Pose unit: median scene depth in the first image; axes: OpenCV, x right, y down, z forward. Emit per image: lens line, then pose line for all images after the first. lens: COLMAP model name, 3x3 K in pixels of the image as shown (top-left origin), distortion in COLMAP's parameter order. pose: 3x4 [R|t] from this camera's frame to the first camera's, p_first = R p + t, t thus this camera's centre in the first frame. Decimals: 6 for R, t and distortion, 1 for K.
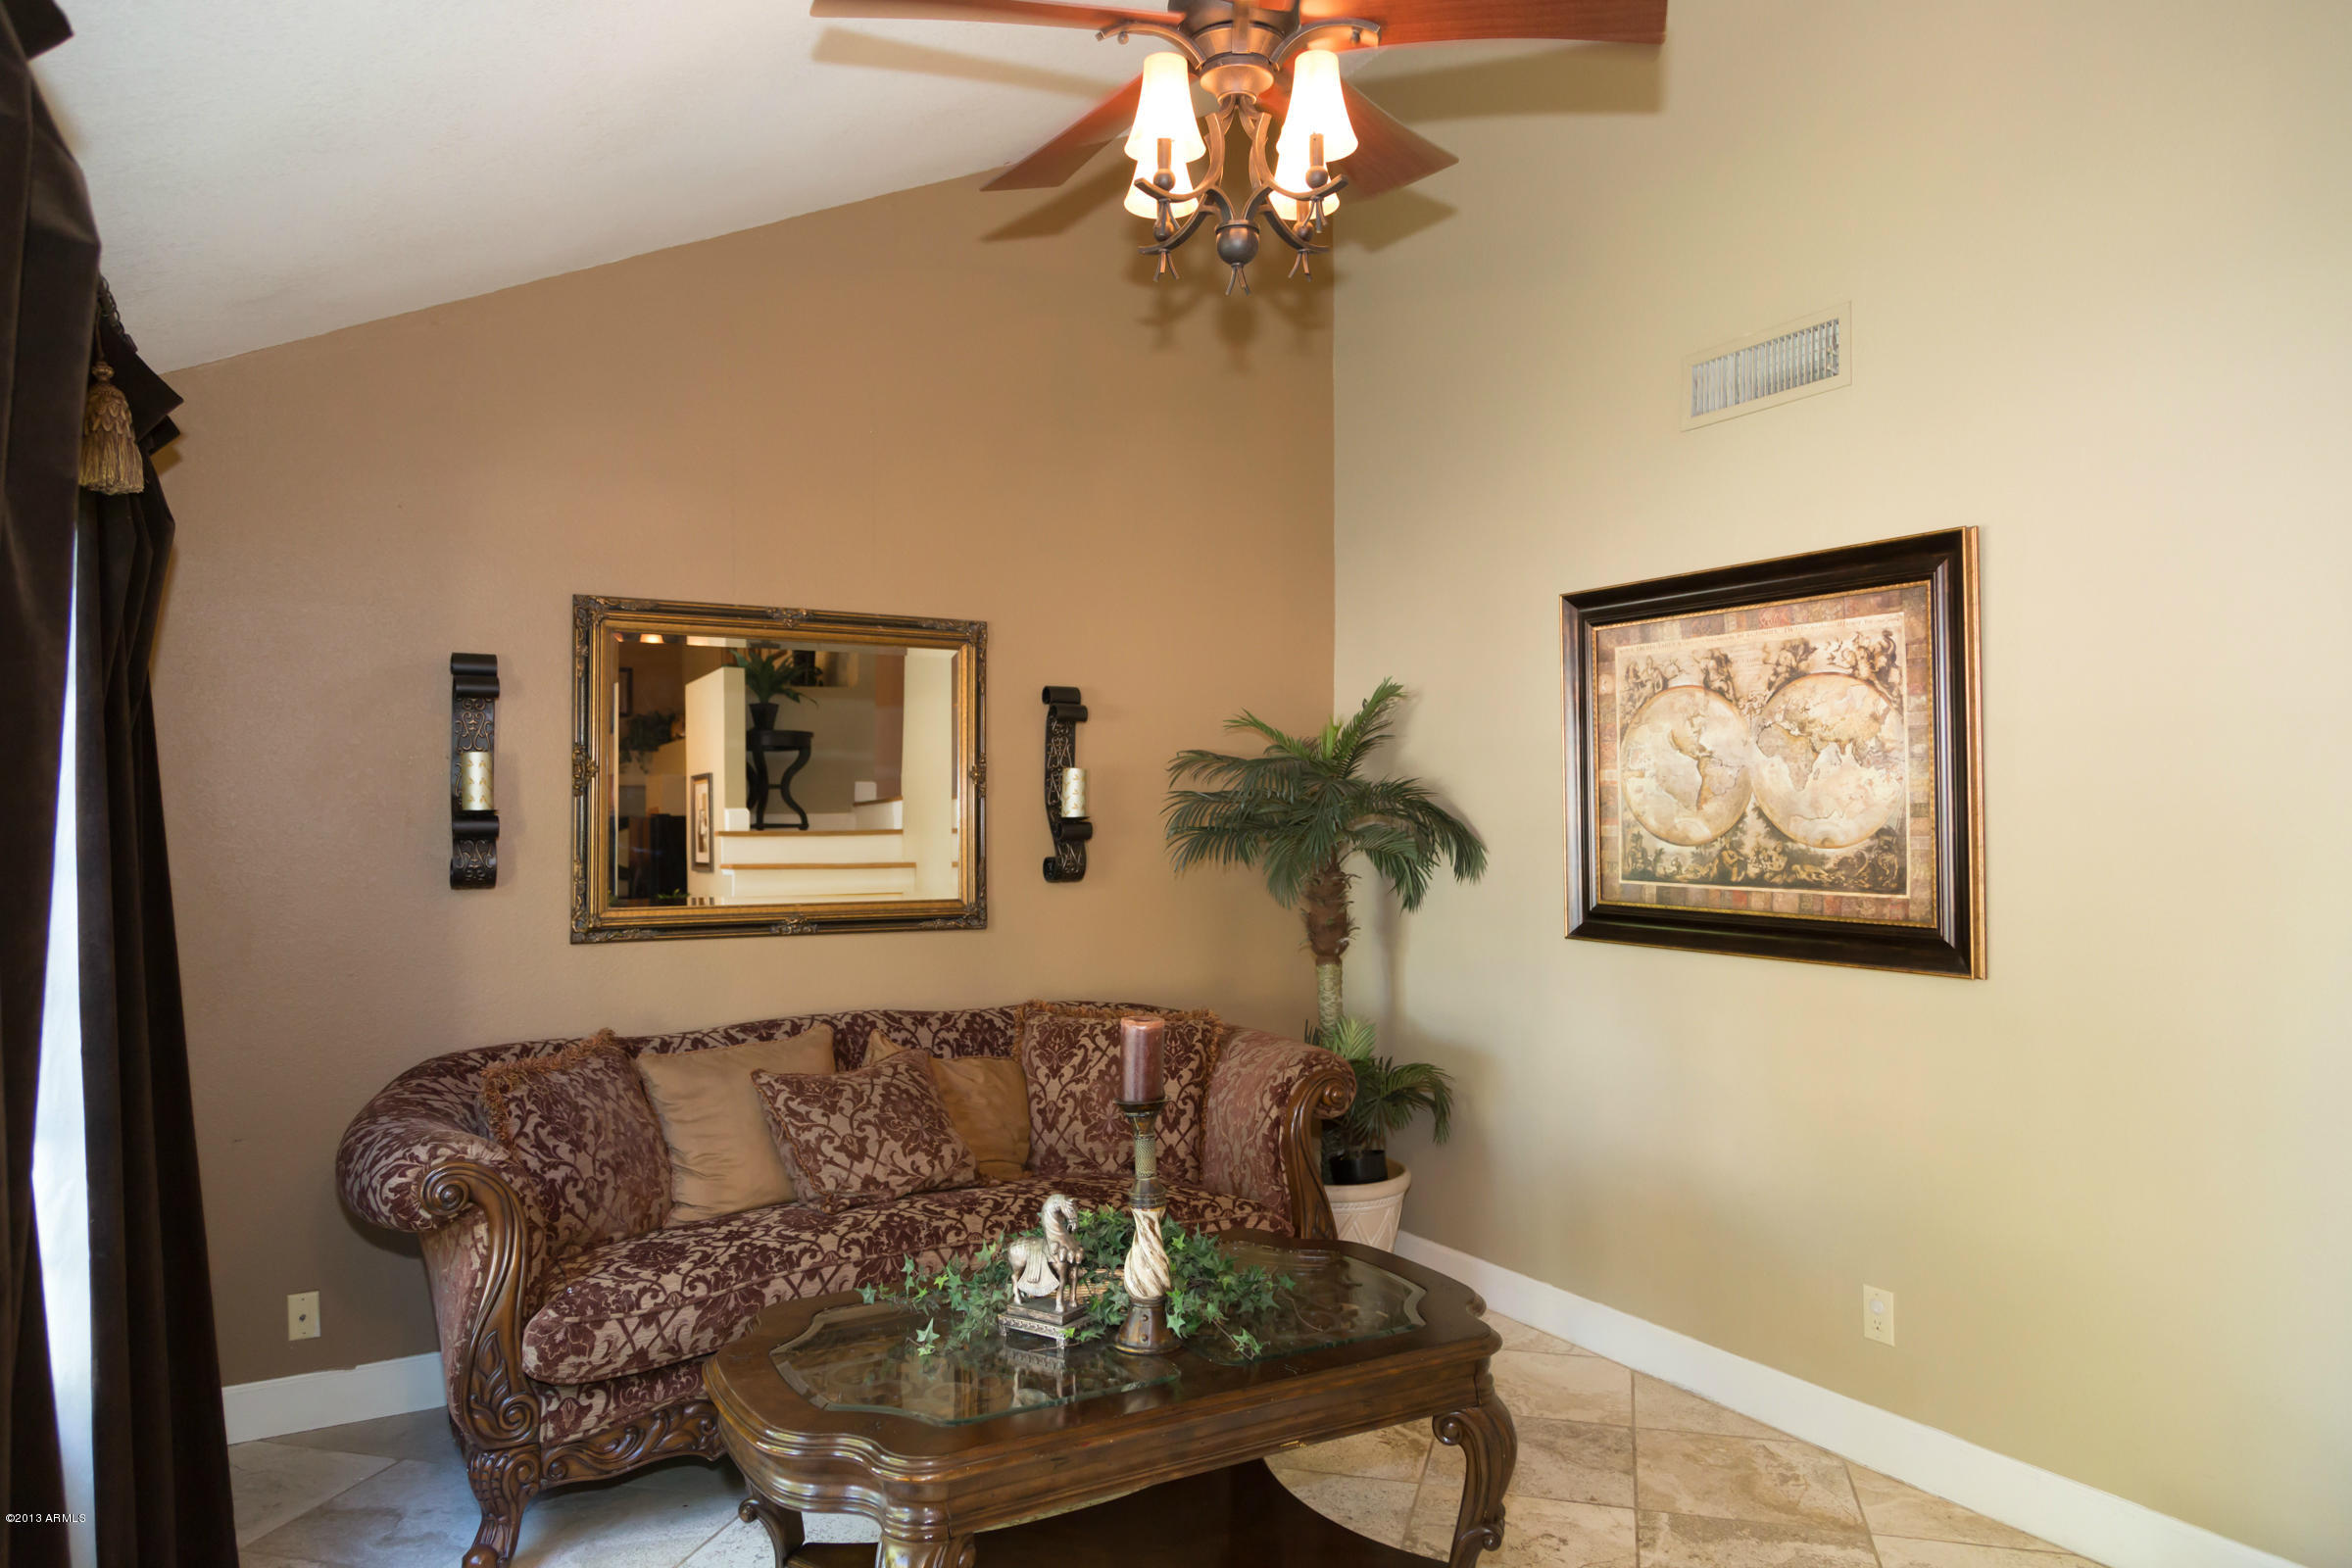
lens RADIAL K [[1570.5, 0, 1179.3], [0, 1570.5, 779.5], [0, 0, 1]] dist [0.008816, 0.004978]
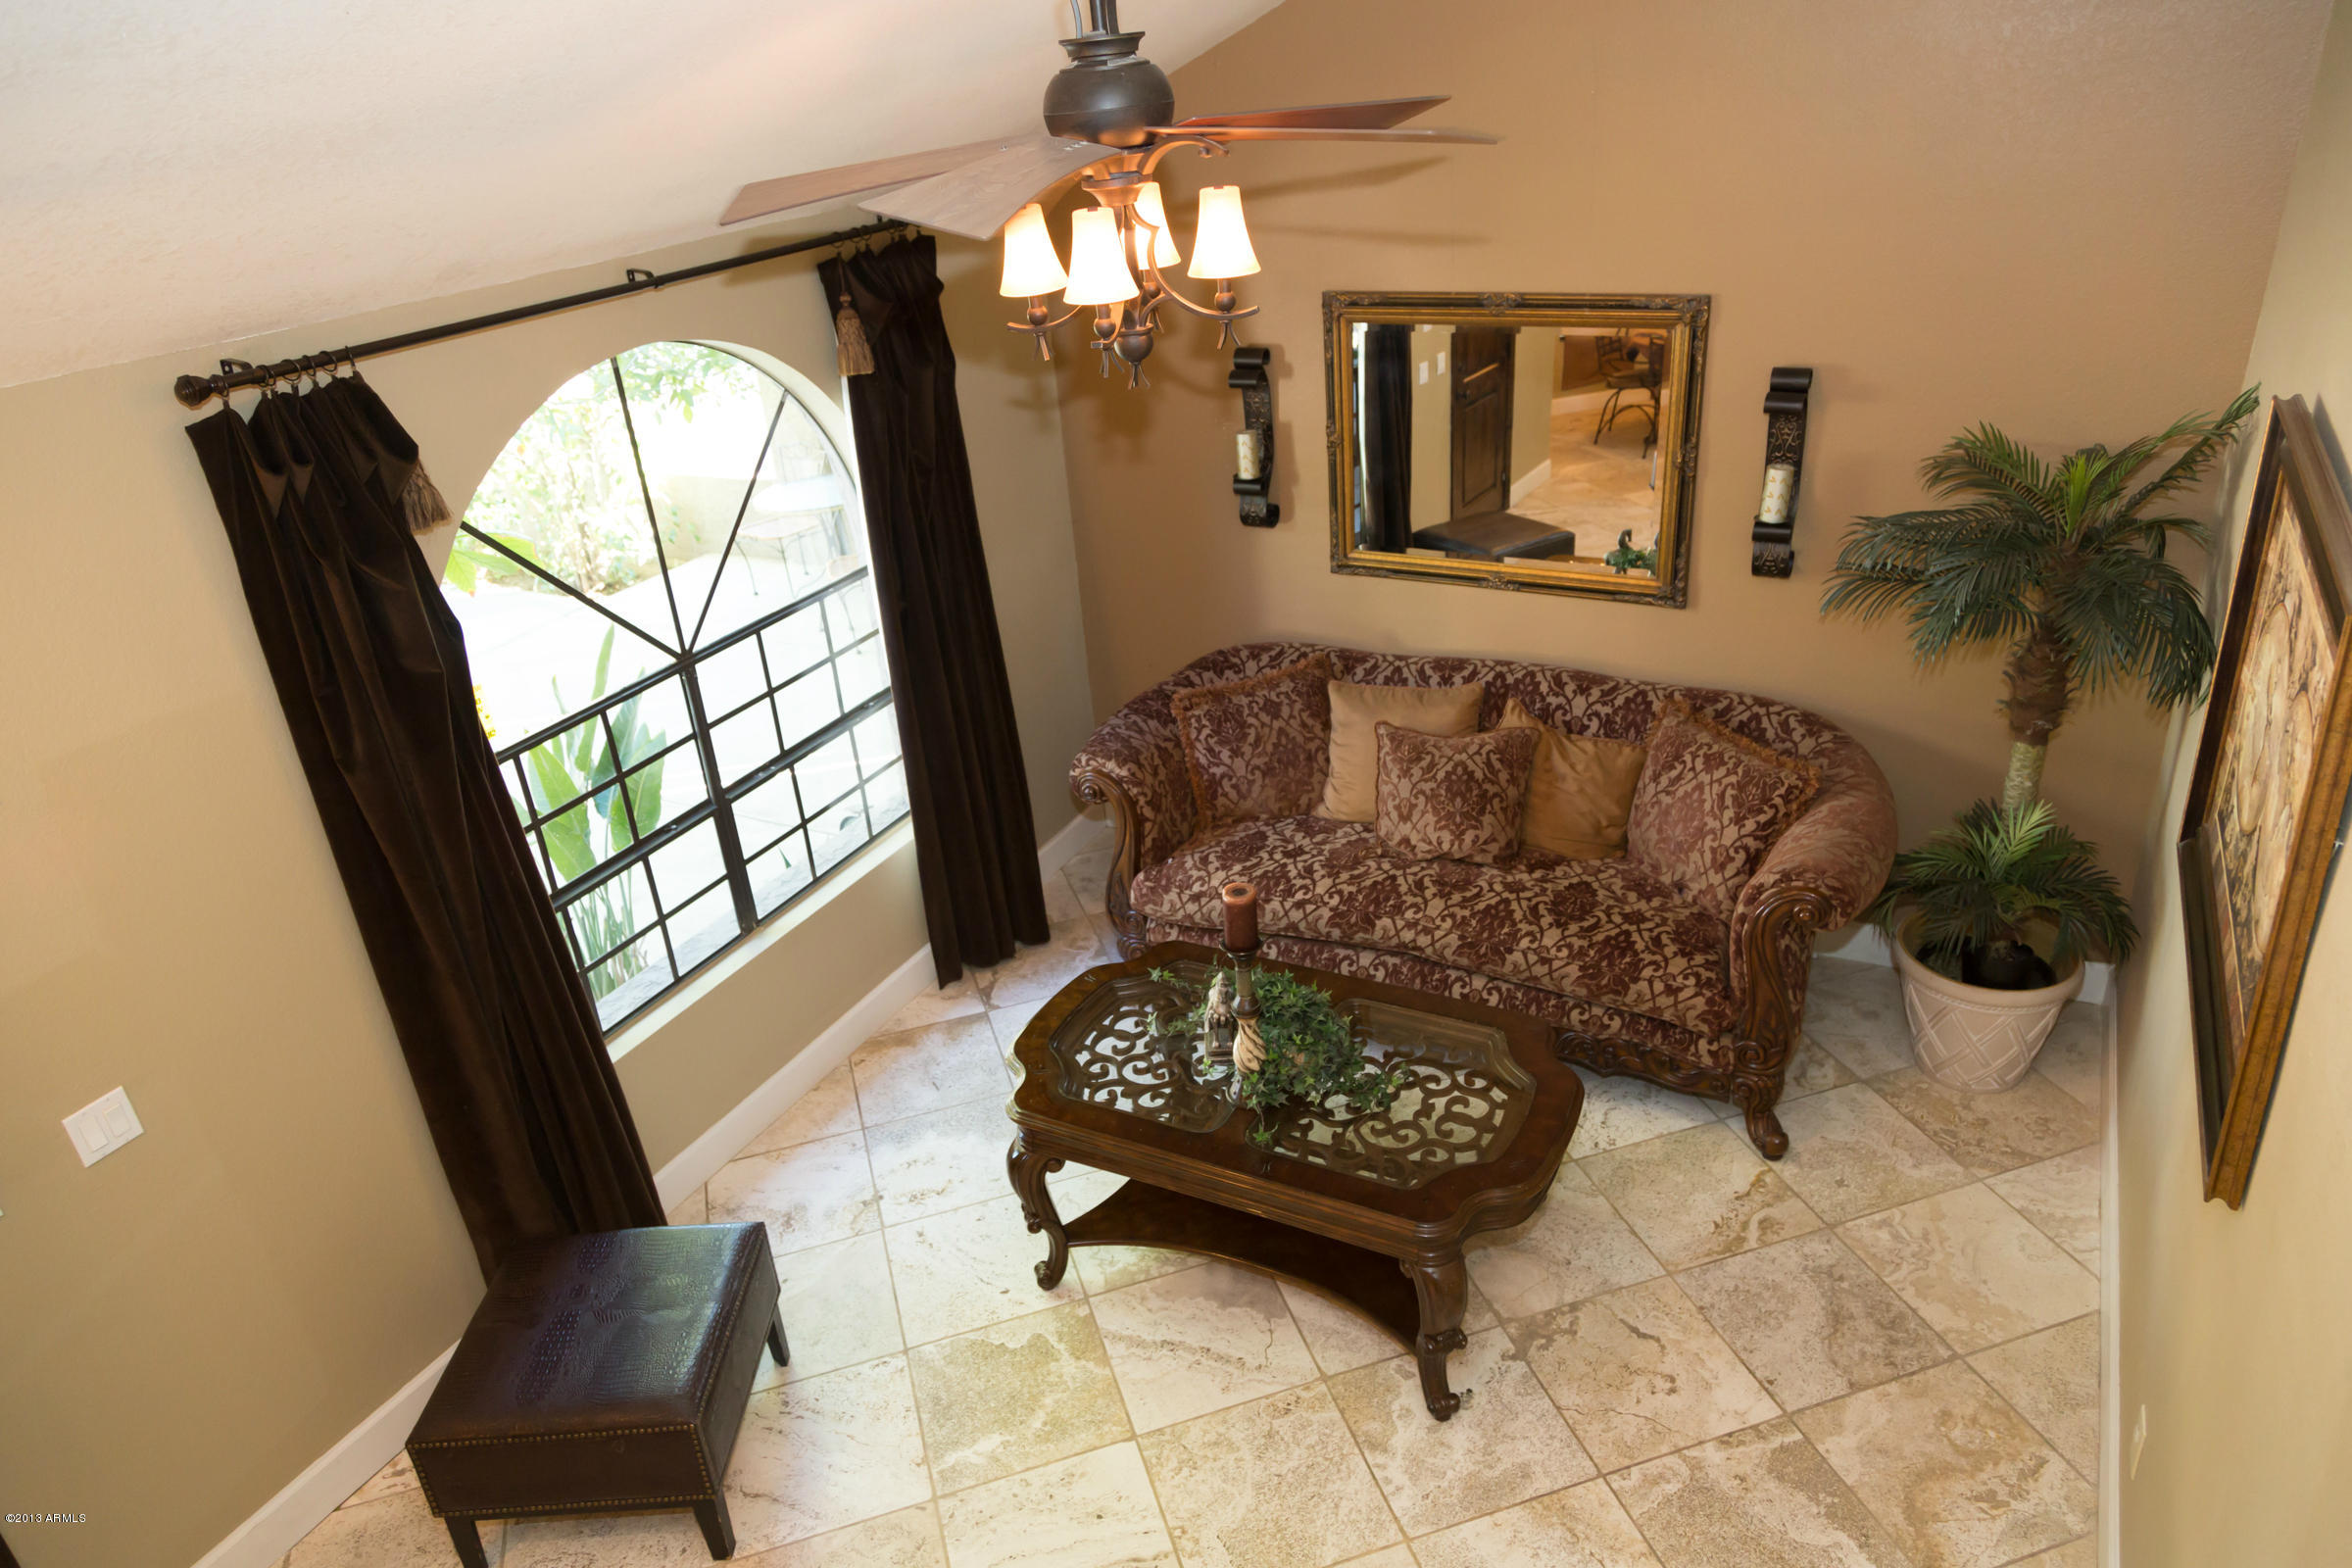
lens RADIAL K [[1570.5, 0, 1179.3], [0, 1570.5, 779.5], [0, 0, 1]] dist [0.008816, 0.004978]
pose [[0.537149, 0.337883, -0.772856, 0.661170], [0.090339, 0.887947, 0.450987, -0.372077], [0.838636, -0.312066, 0.446436, 0.296091]]
